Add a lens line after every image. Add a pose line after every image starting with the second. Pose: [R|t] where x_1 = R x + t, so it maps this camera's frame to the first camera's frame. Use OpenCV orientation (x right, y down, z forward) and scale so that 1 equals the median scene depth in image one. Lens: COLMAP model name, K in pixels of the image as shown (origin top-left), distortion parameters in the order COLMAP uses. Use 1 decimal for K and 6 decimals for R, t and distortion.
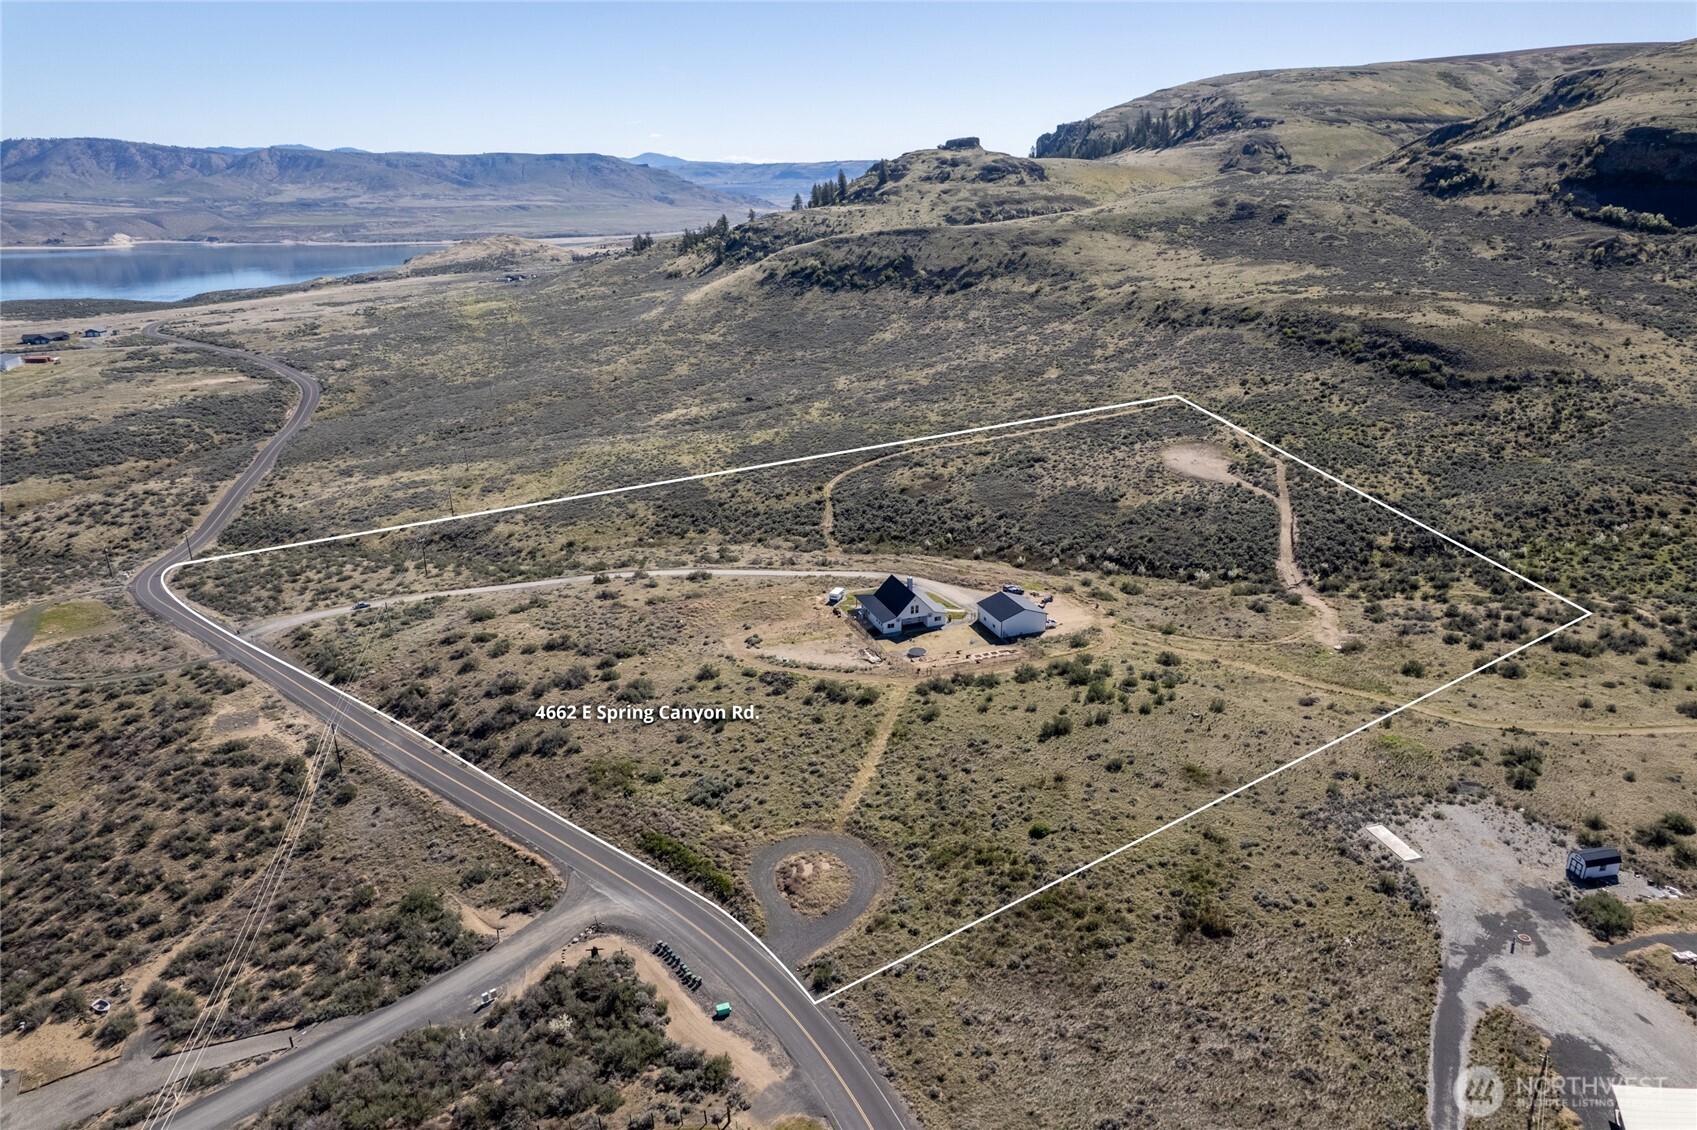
lens RADIAL K [[1087.5, 0, 860.7], [0, 1087.5, 555.1], [0, 0, 1]] dist [-0.072037, 0.065677]
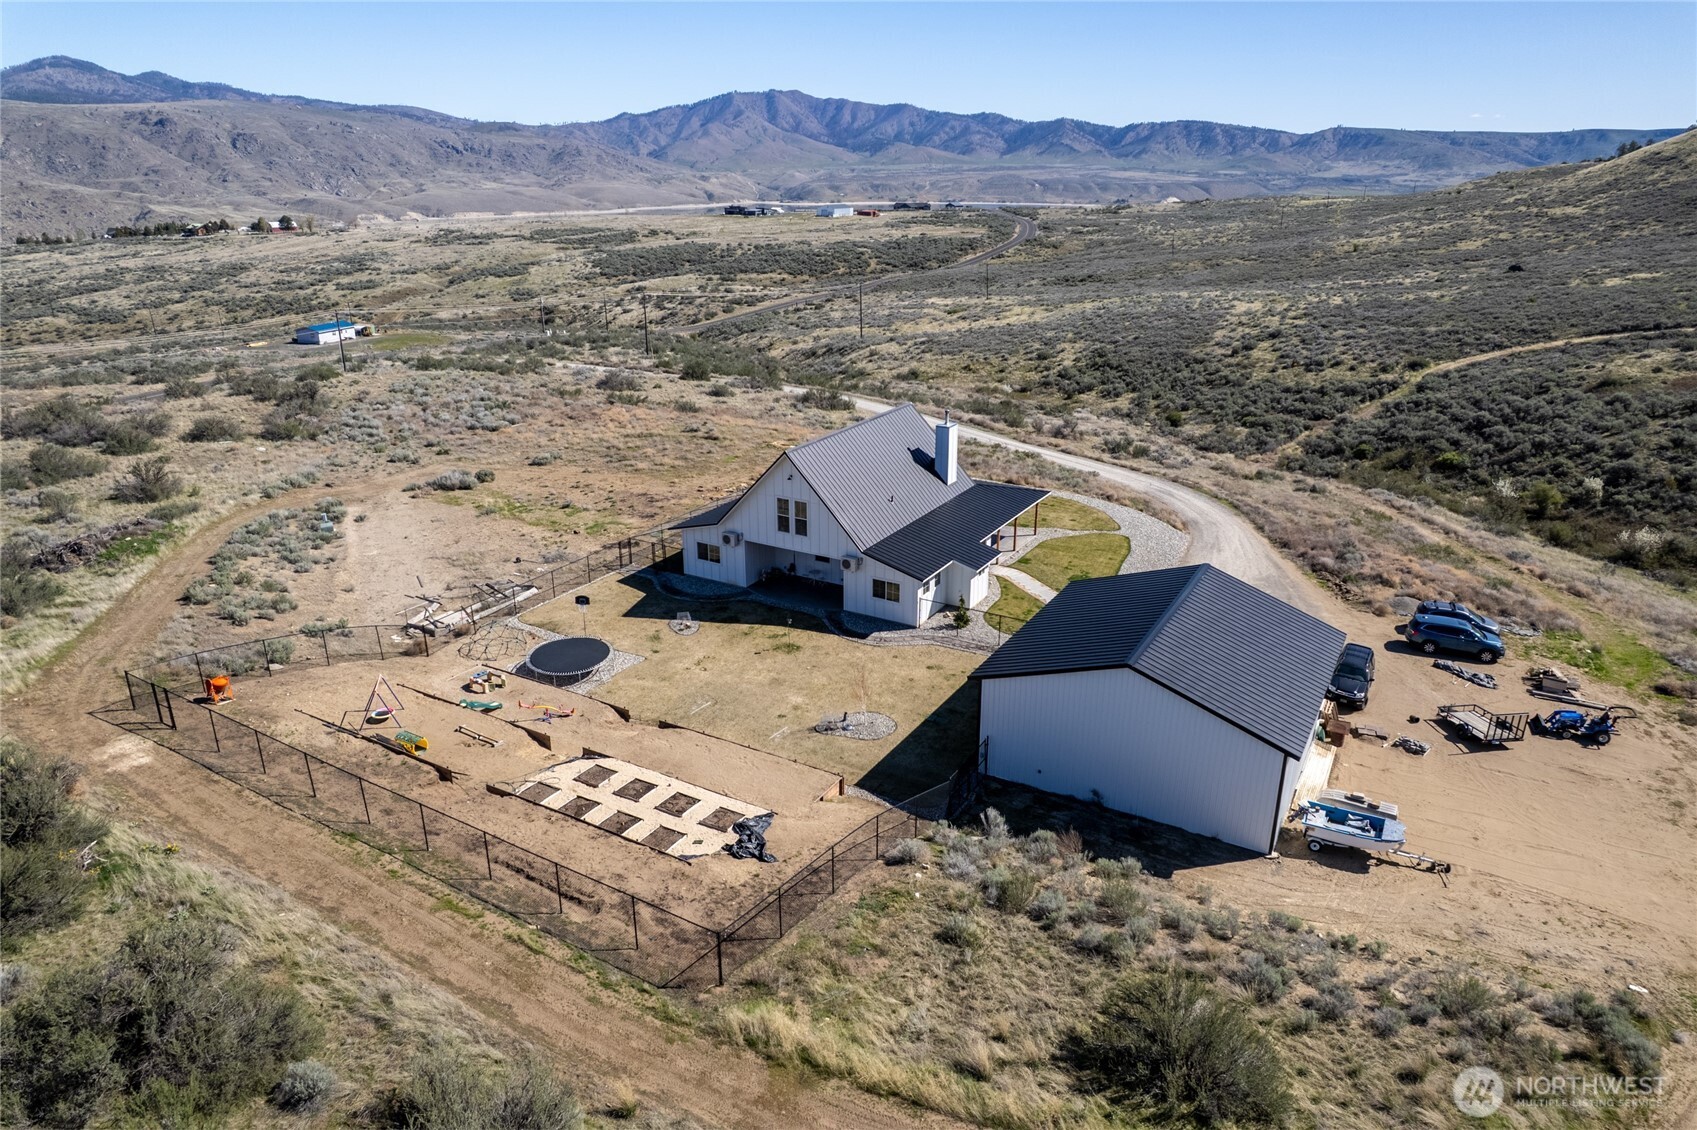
lens RADIAL K [[1087.5, 0, 853.1], [0, 1087.5, 558.1], [0, 0, 1]] dist [-0.072037, 0.065677]
pose [[0.630084, 0.269544, -0.728245, 0.098857], [-0.261029, 0.956769, 0.128283, 0.010409], [0.731340, 0.109264, 0.673203, 0.359795]]
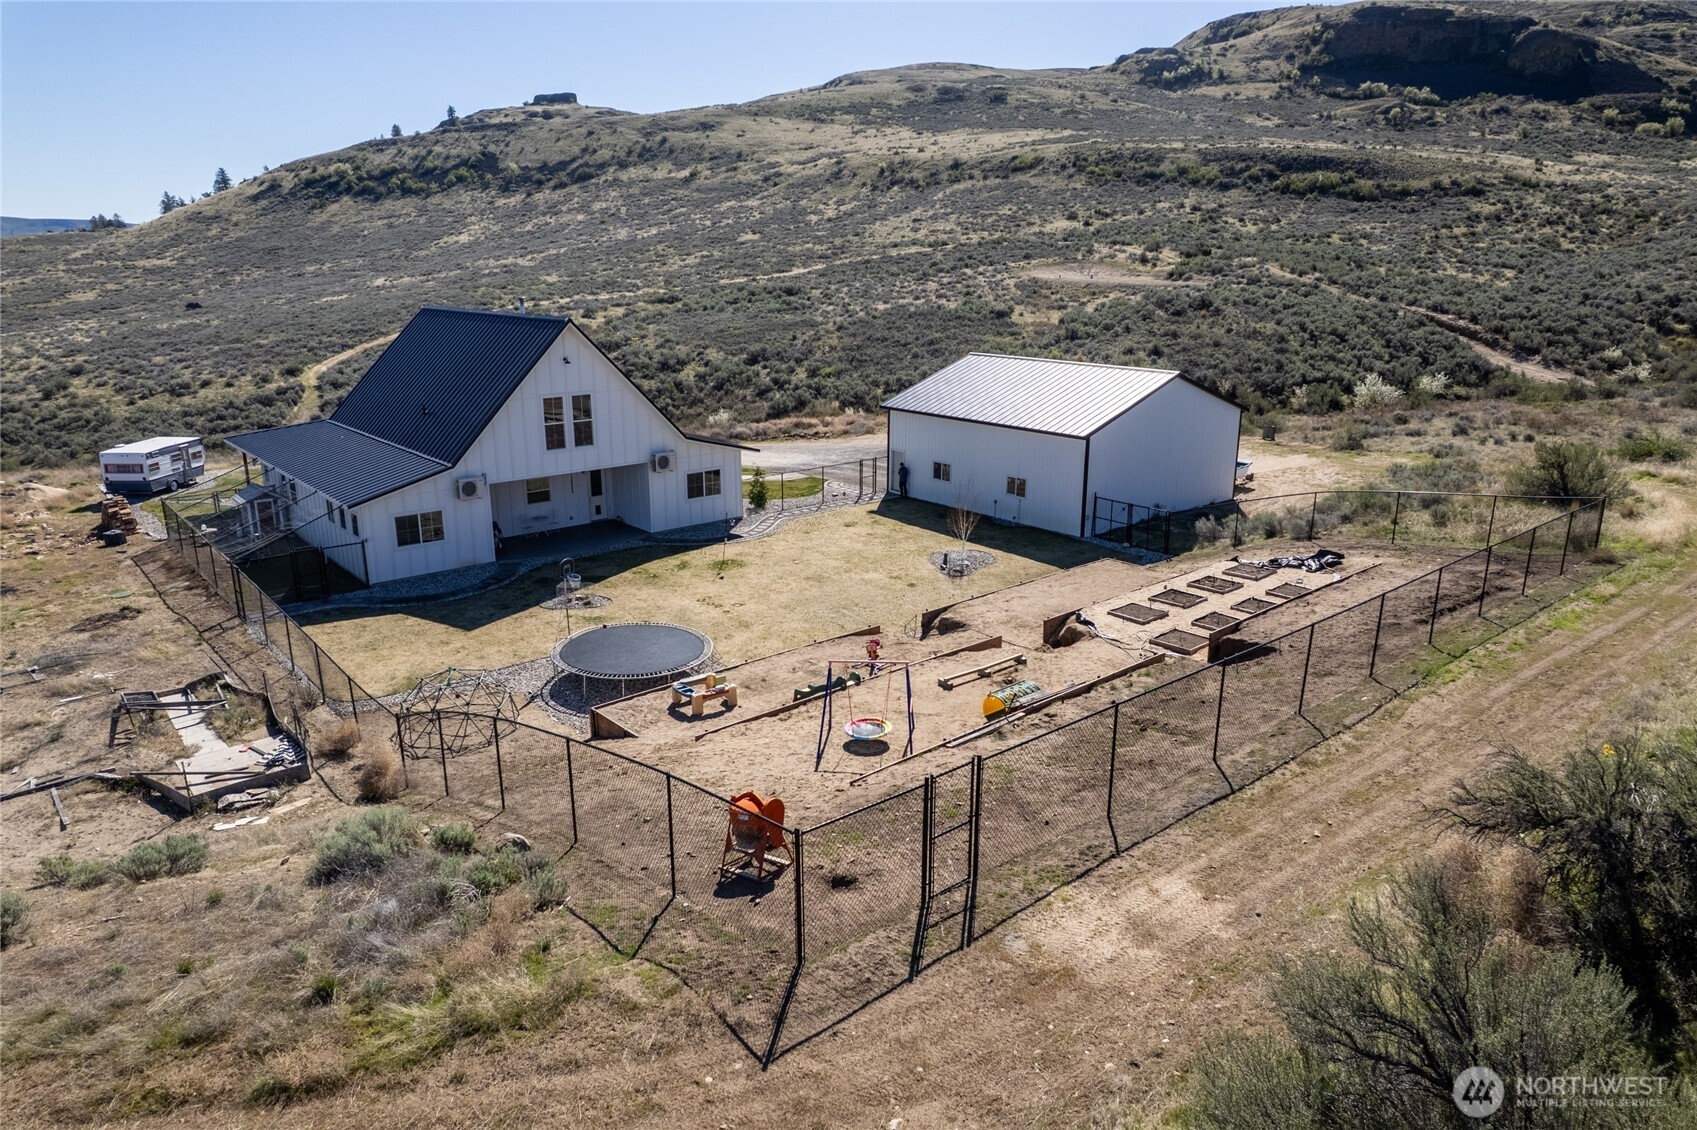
lens RADIAL K [[1087.5, 0, 857.5], [0, 1087.5, 560.4], [0, 0, 1]] dist [-0.072037, 0.065677]
pose [[0.938354, -0.090081, 0.333732, 0.014553], [0.111556, 0.992706, -0.045710, 0.035002], [-0.327181, 0.080122, 0.941559, 0.353172]]
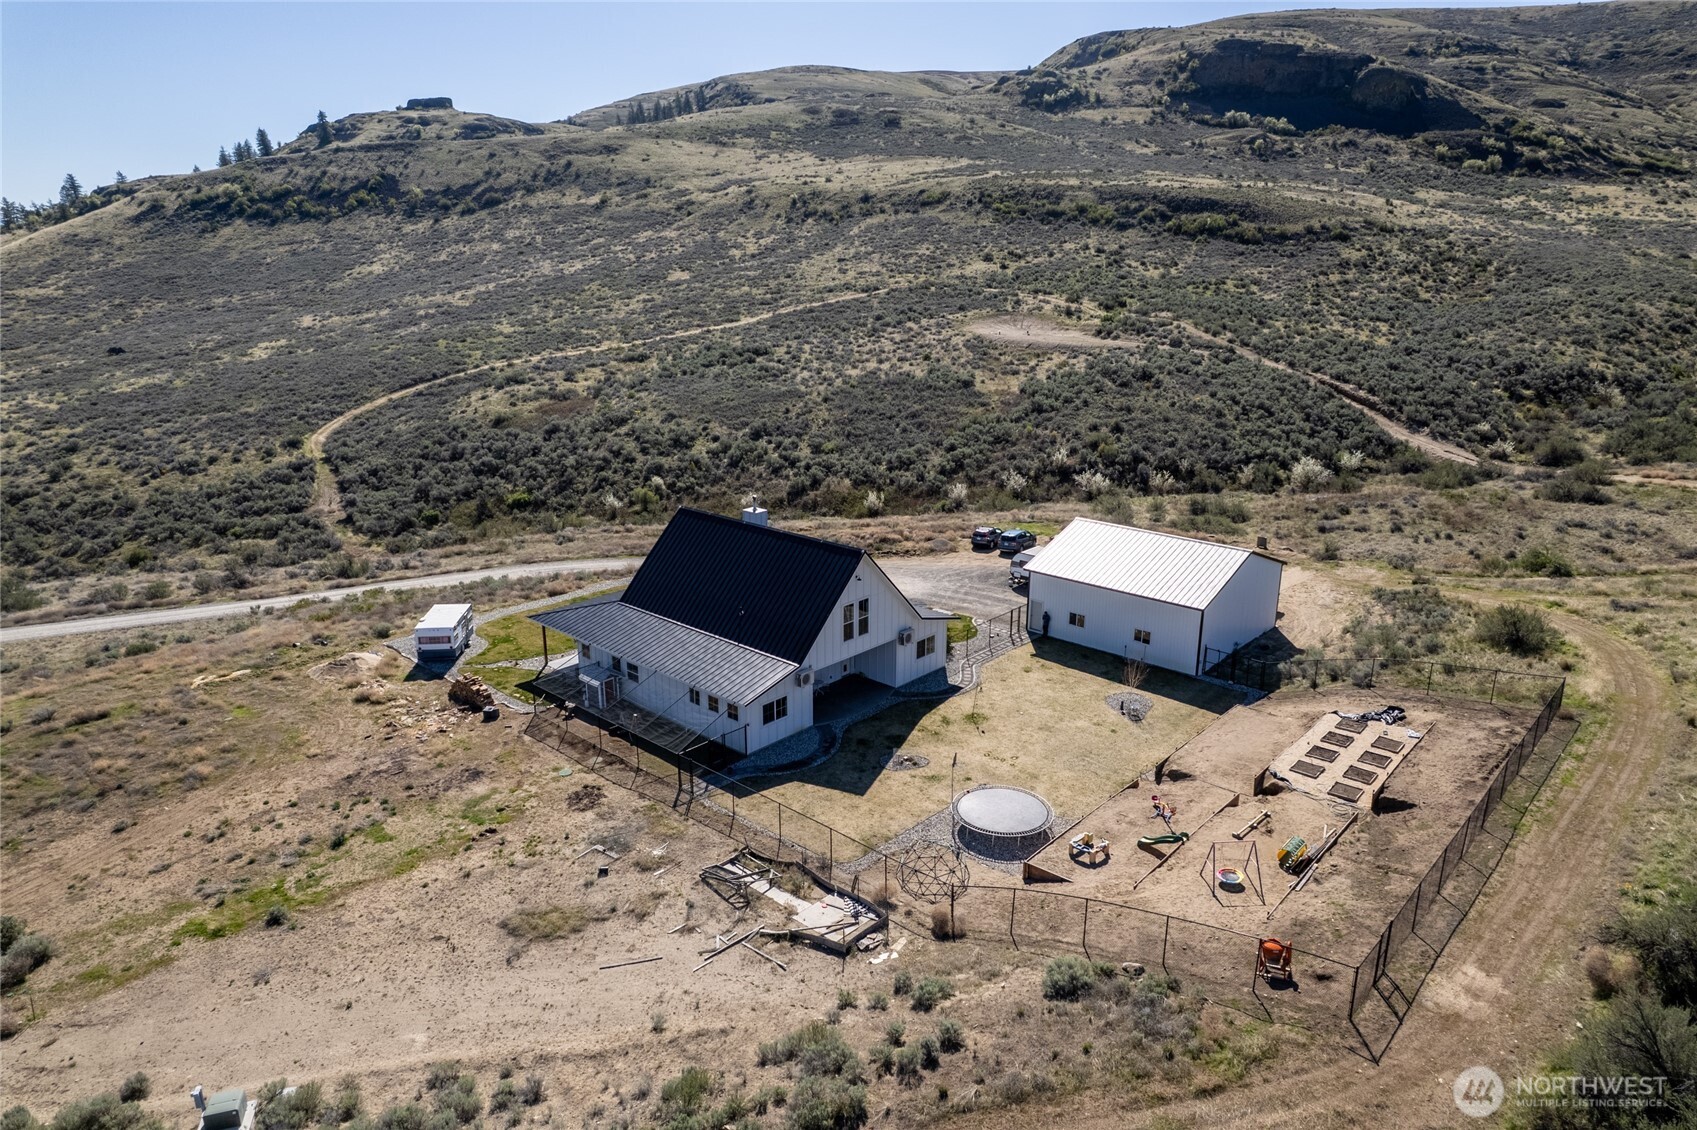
lens RADIAL K [[1087.5, 0, 858.7], [0, 1087.5, 562.1], [0, 0, 1]] dist [-0.072037, 0.065677]
pose [[0.889583, -0.125305, 0.439251, -0.019877], [0.149236, 0.988595, -0.020221, 0.018077], [-0.431707, 0.083540, 0.898137, 0.337068]]
